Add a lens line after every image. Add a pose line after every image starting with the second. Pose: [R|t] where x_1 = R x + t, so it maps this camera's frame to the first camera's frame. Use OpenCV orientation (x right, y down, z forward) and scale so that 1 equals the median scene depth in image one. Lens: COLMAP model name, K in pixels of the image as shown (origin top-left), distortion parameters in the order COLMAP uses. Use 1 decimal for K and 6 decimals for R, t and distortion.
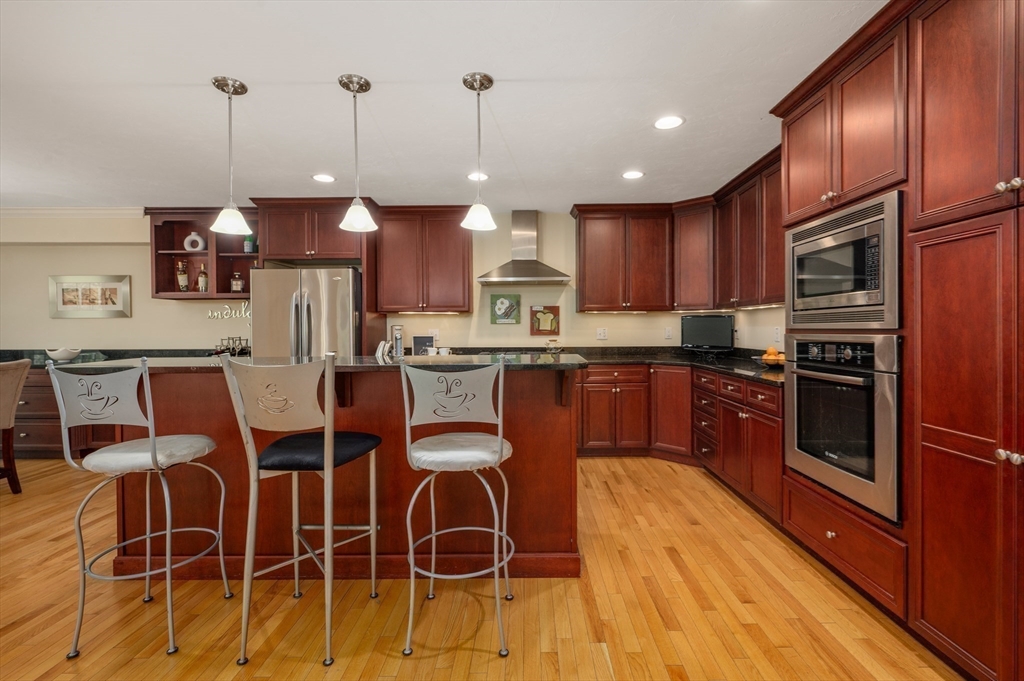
lens RADIAL K [[459.0, 0, 517.7], [0, 459.0, 333.3], [0, 0, 1]] dist [0.001043, -0.000542]
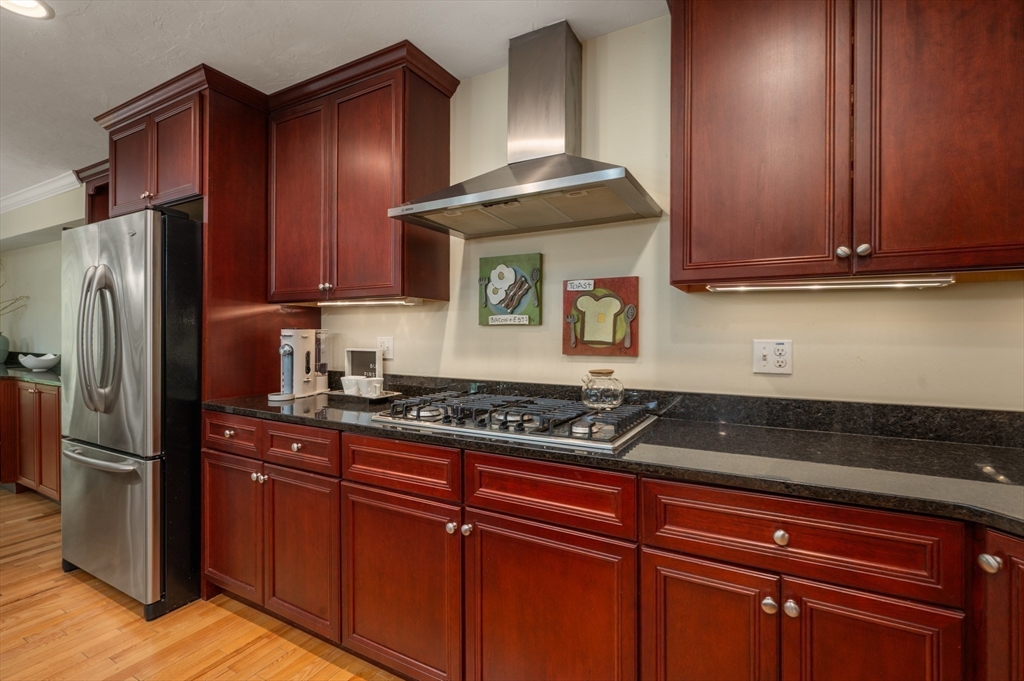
lens RADIAL K [[459.0, 0, 521.5], [0, 459.0, 339.4], [0, 0, 1]] dist [0.001043, -0.000542]
pose [[0.893260, 0.010885, -0.449409, 0.178948], [-0.012203, 0.999926, -0.000036, -0.008671], [0.449375, 0.005516, 0.893326, 0.655557]]
